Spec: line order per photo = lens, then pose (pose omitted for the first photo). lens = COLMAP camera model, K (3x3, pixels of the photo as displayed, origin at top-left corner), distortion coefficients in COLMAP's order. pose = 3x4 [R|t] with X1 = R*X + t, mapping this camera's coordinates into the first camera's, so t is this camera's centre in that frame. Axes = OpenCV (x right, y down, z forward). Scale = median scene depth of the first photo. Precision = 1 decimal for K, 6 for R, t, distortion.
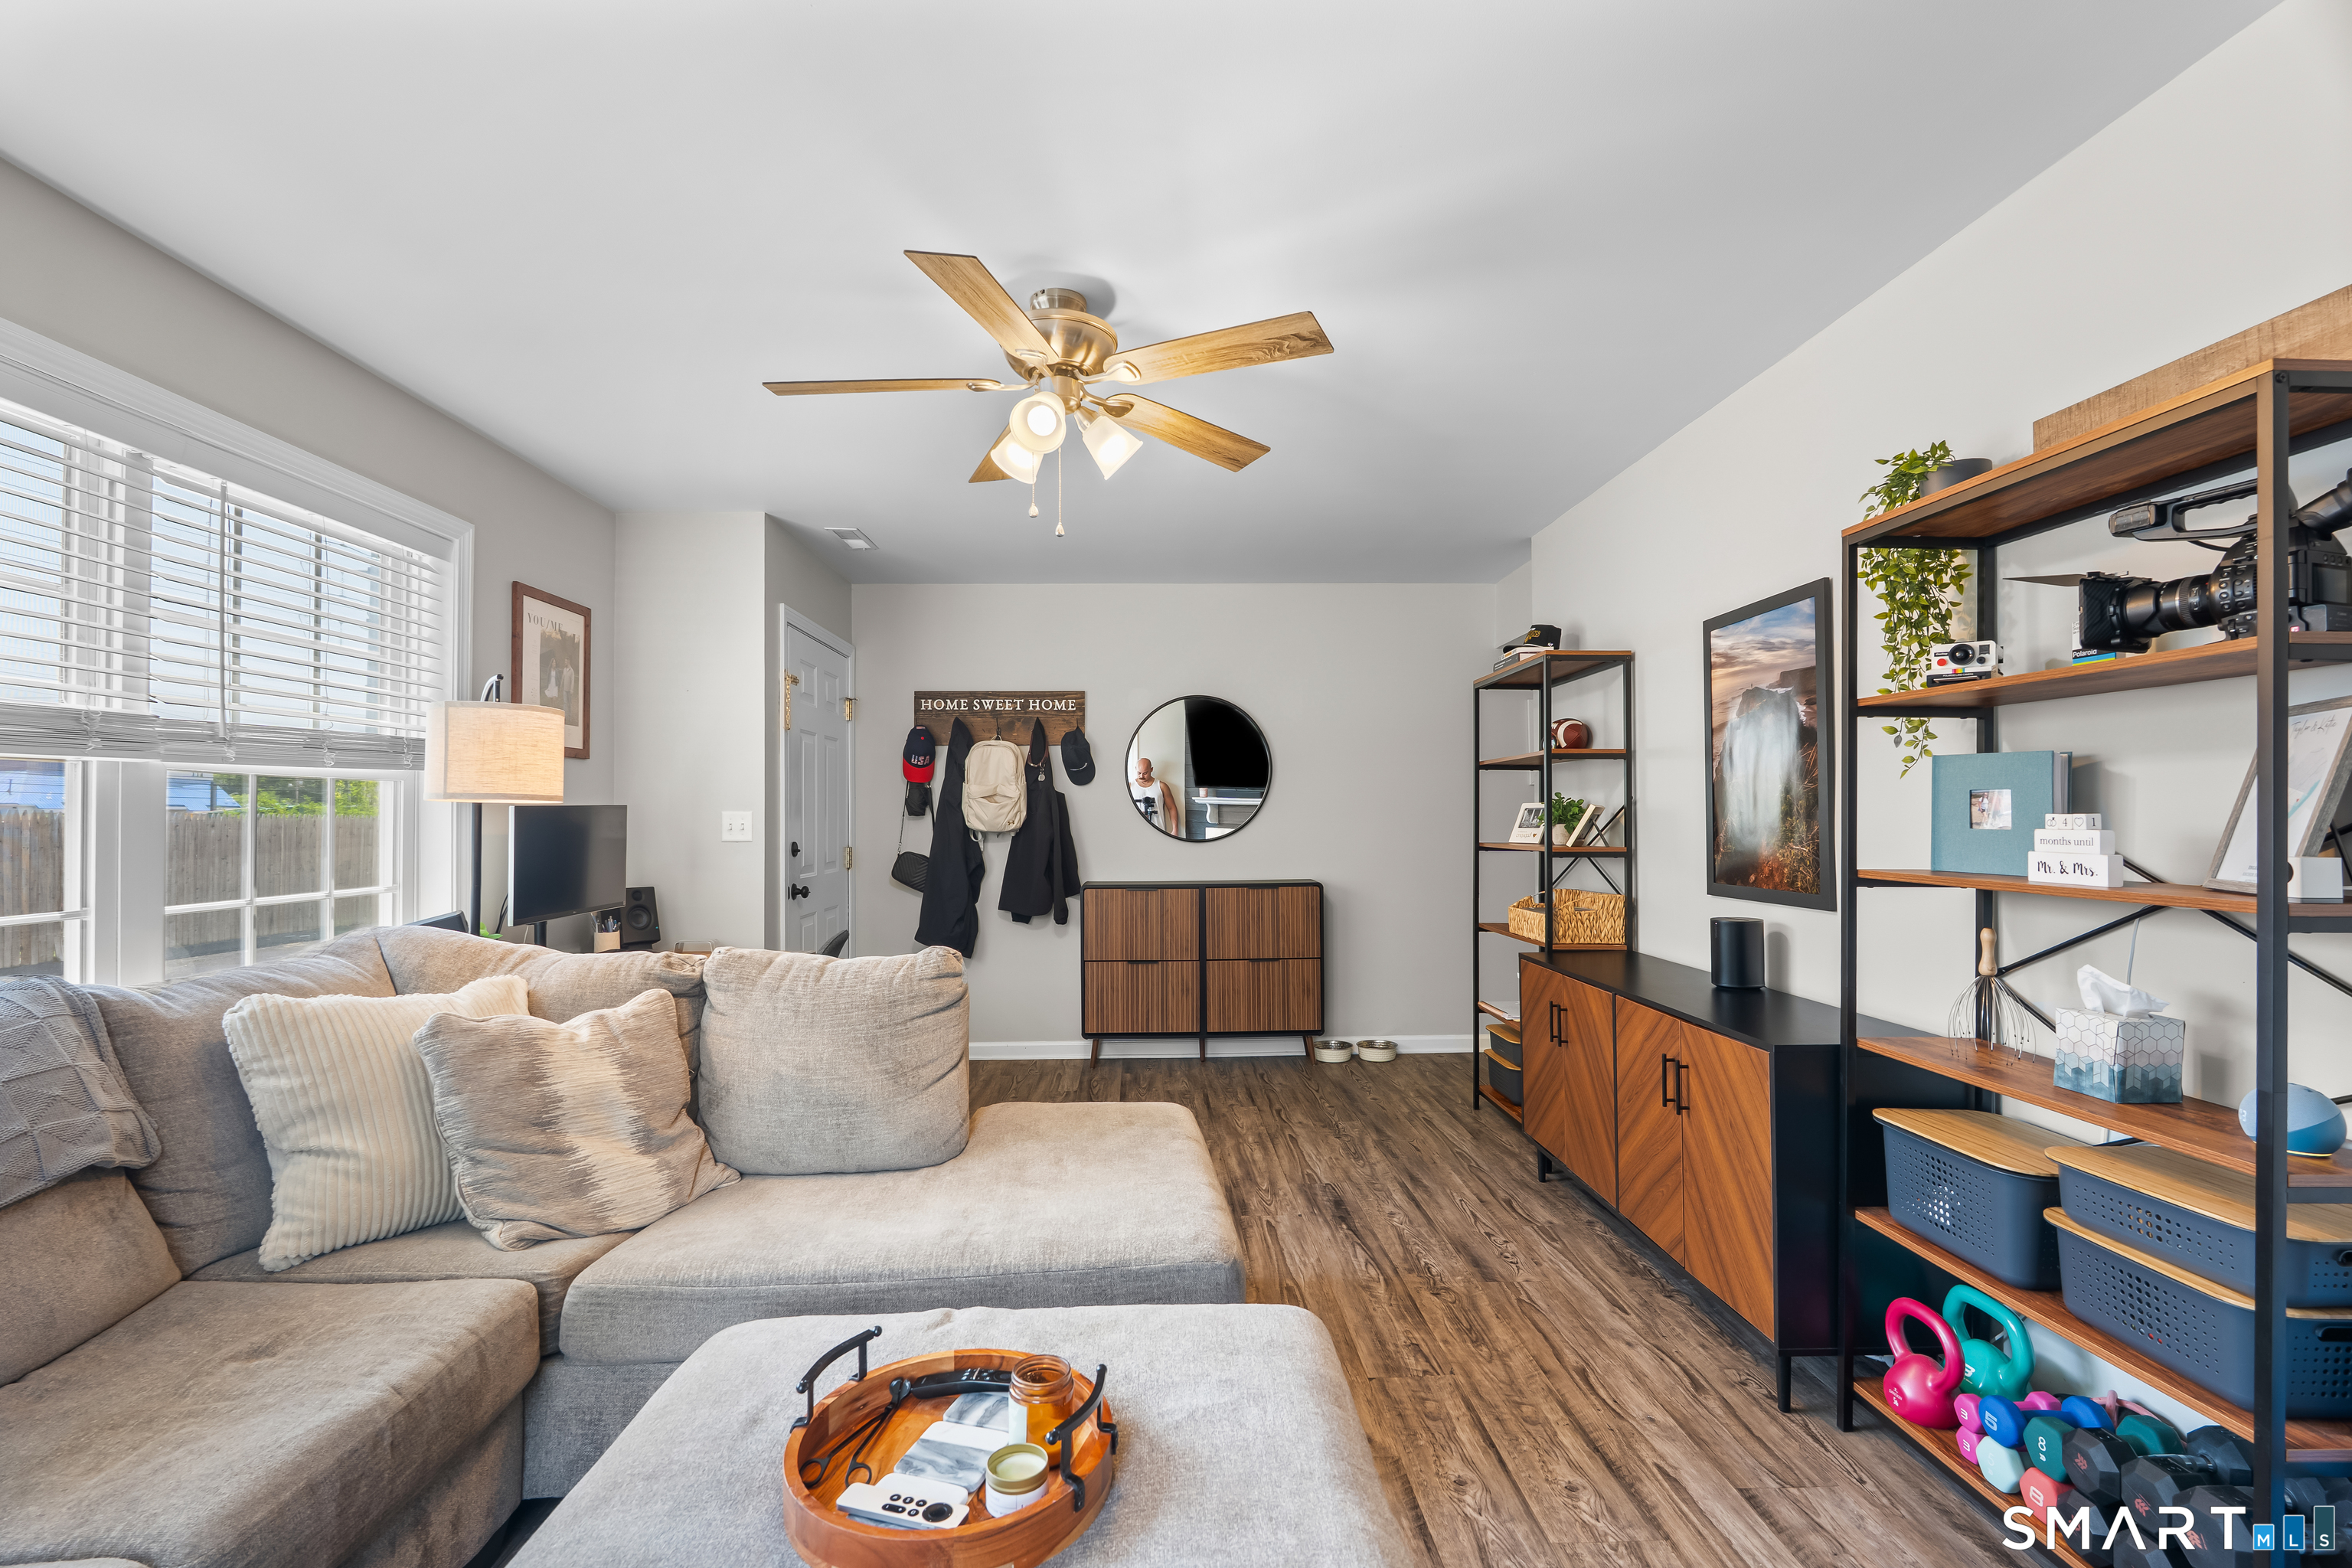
lens RADIAL K [[1040.3, 0, 1167.8], [0, 1040.3, 780.4], [0, 0, 1]] dist [-0.004759, -0.000210]
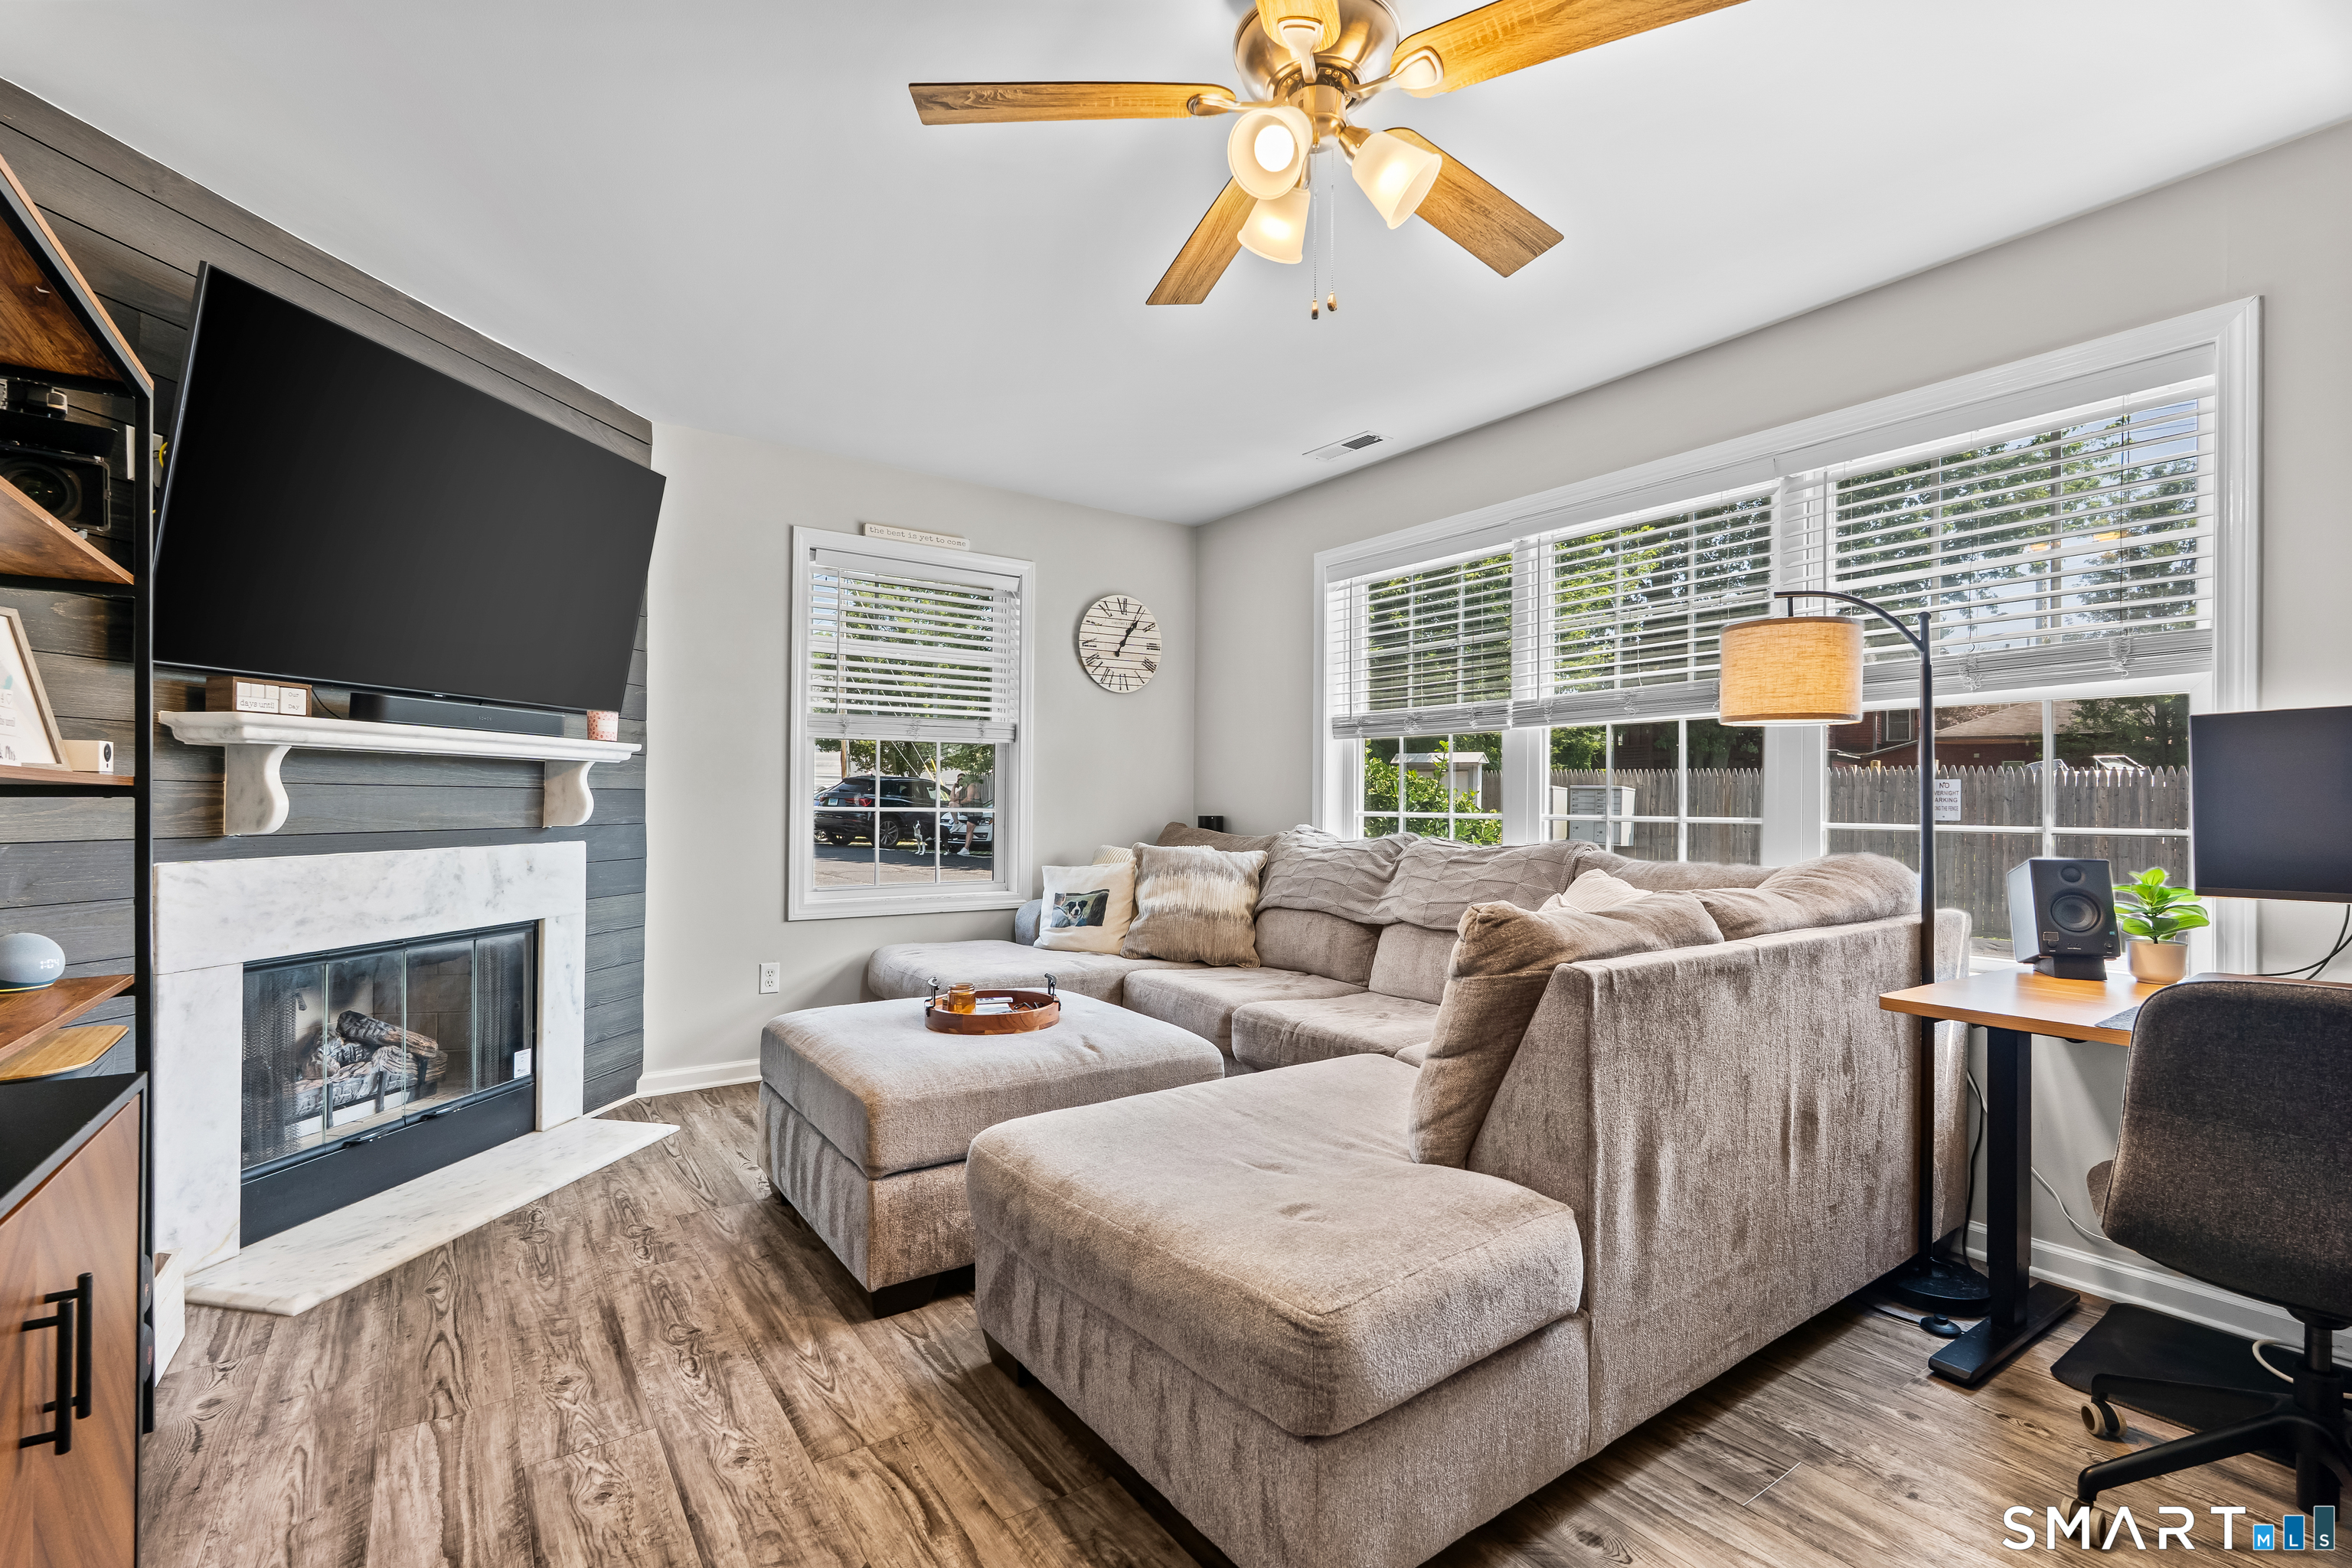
lens RADIAL K [[1041.2, 0, 1170.8], [0, 1041.2, 795.0], [0, 0, 1]] dist [-0.003146, -0.000147]
pose [[-0.834717, -0.003525, -0.550668, 0.325806], [0.016959, 0.999341, -0.032104, 0.099953], [0.550418, -0.036137, -0.834107, 1.370394]]
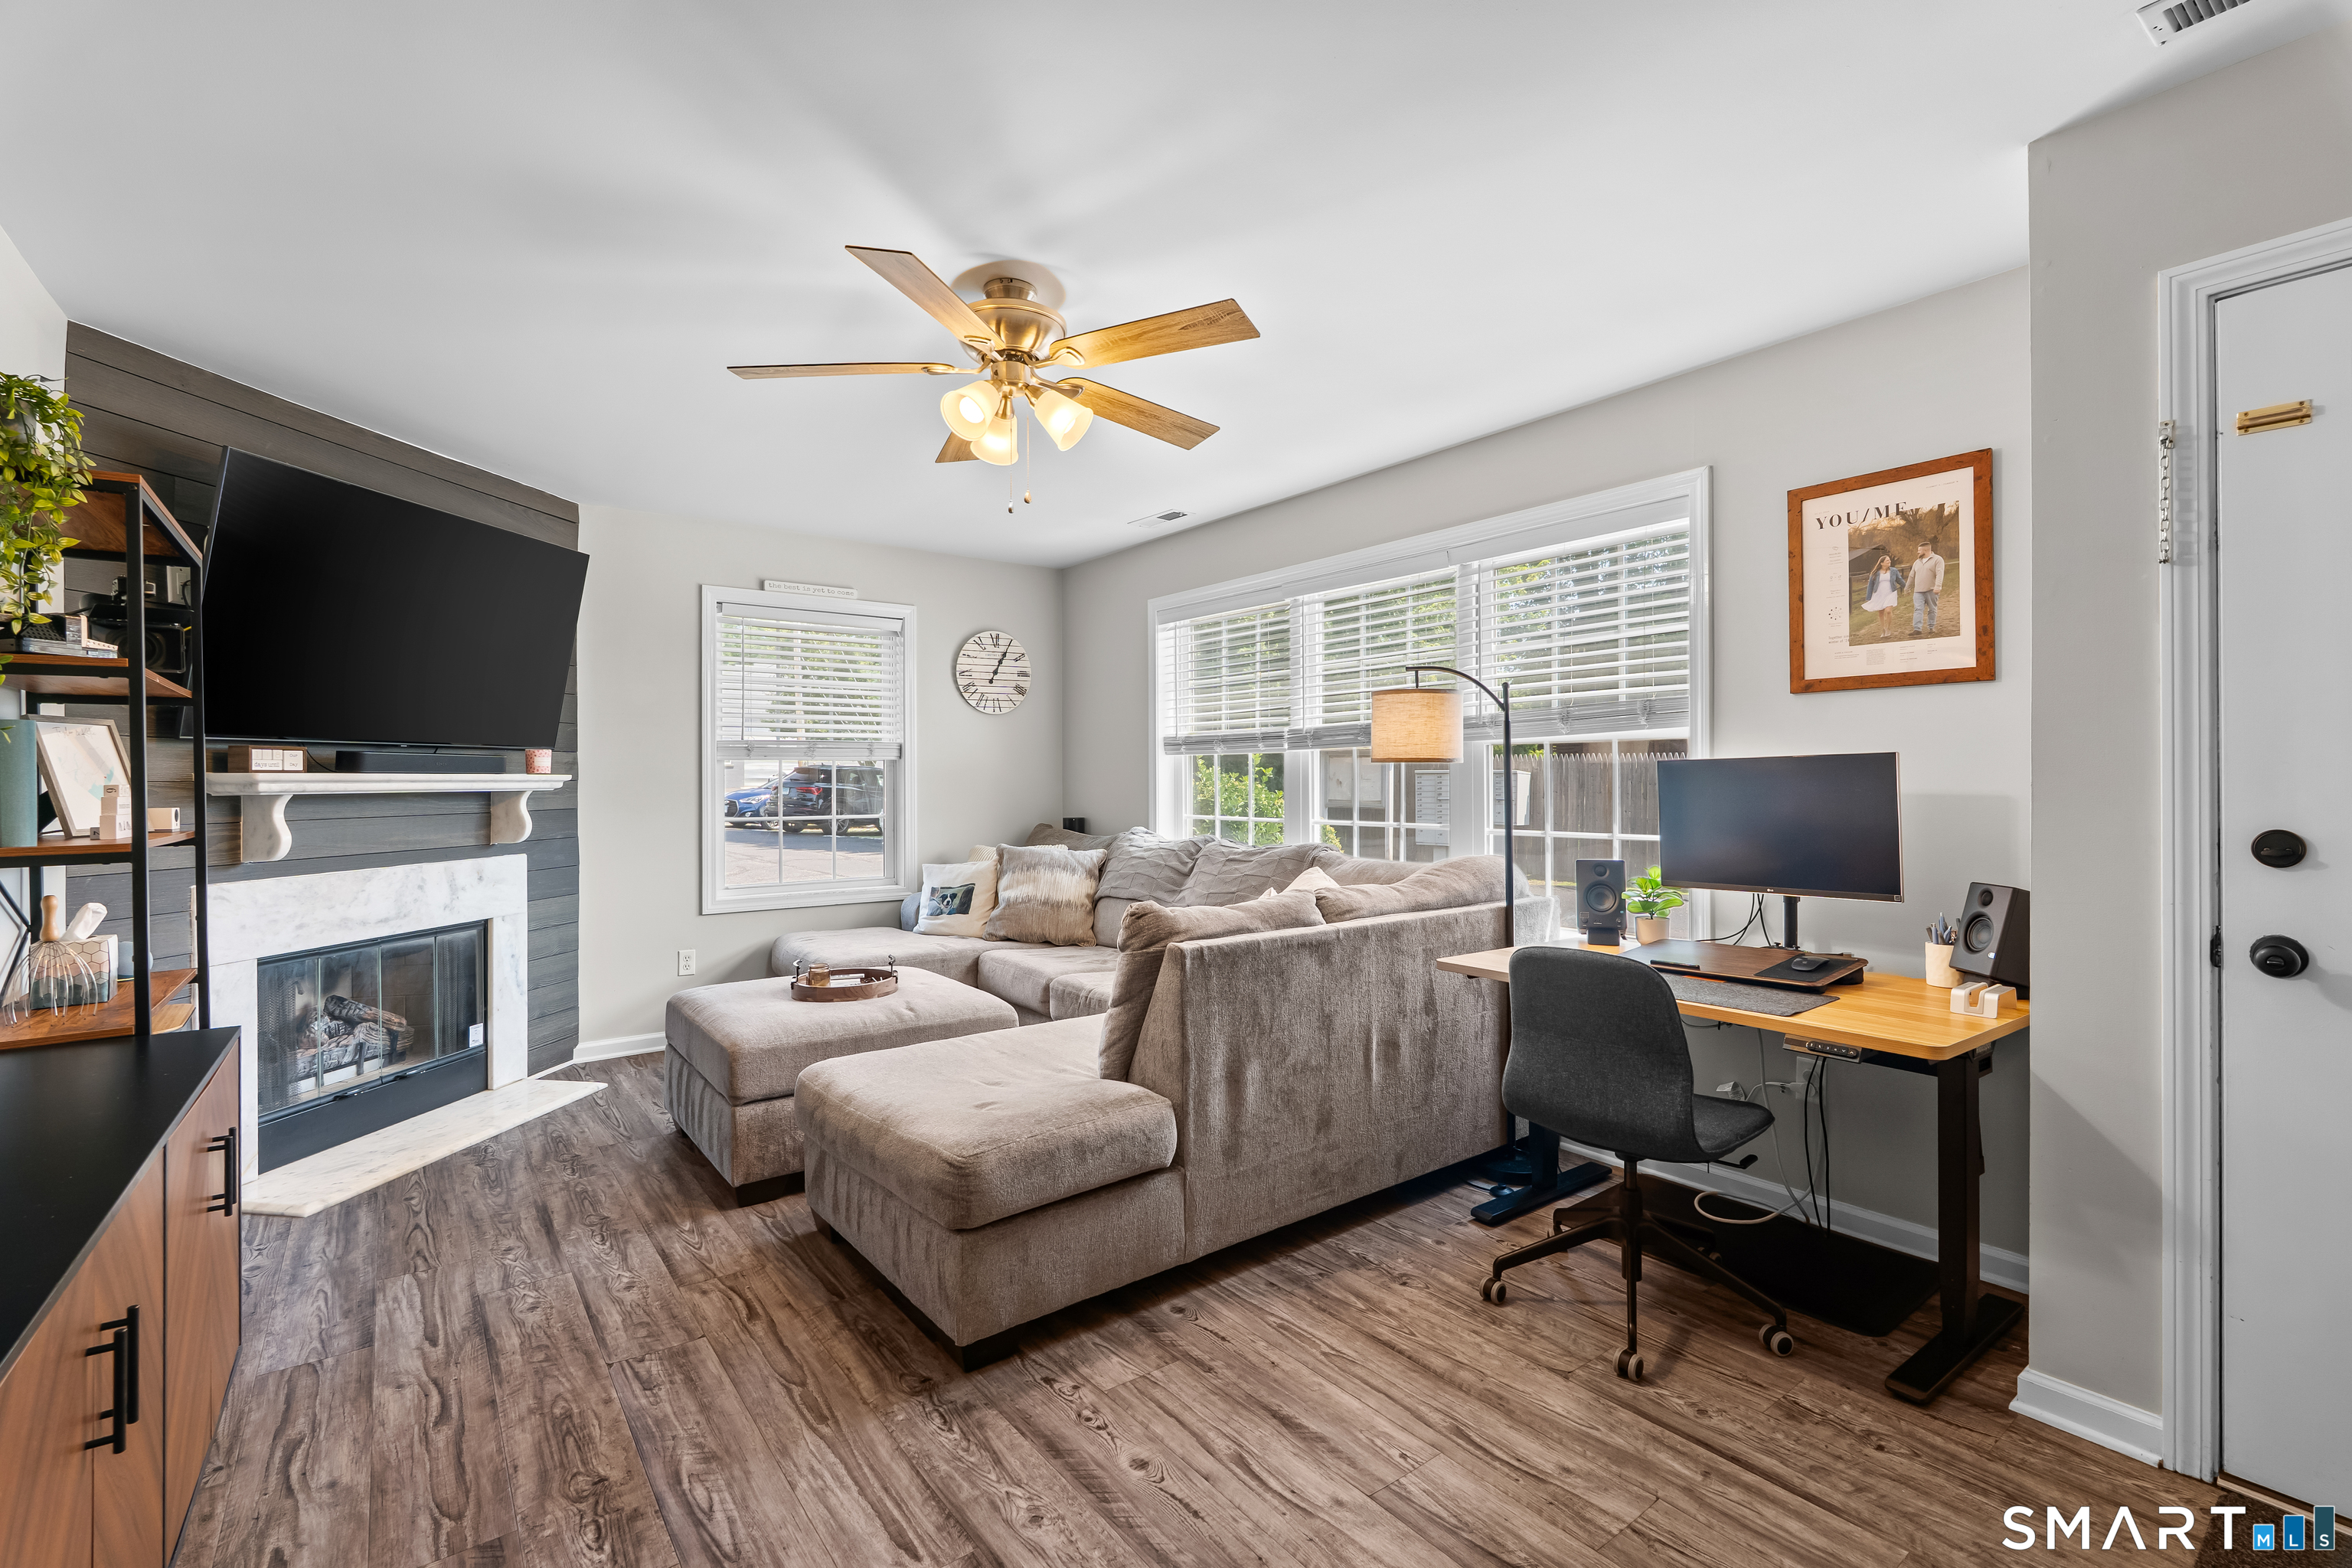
lens RADIAL K [[1031.9, 0, 1178.2], [0, 1031.9, 777.8], [0, 0, 1]] dist [-0.005332, 0.000140]
pose [[-0.811352, 0.009045, -0.584489, 0.330722], [0.030679, 0.999161, -0.027125, 0.061470], [0.583753, -0.039939, -0.810948, 1.737220]]
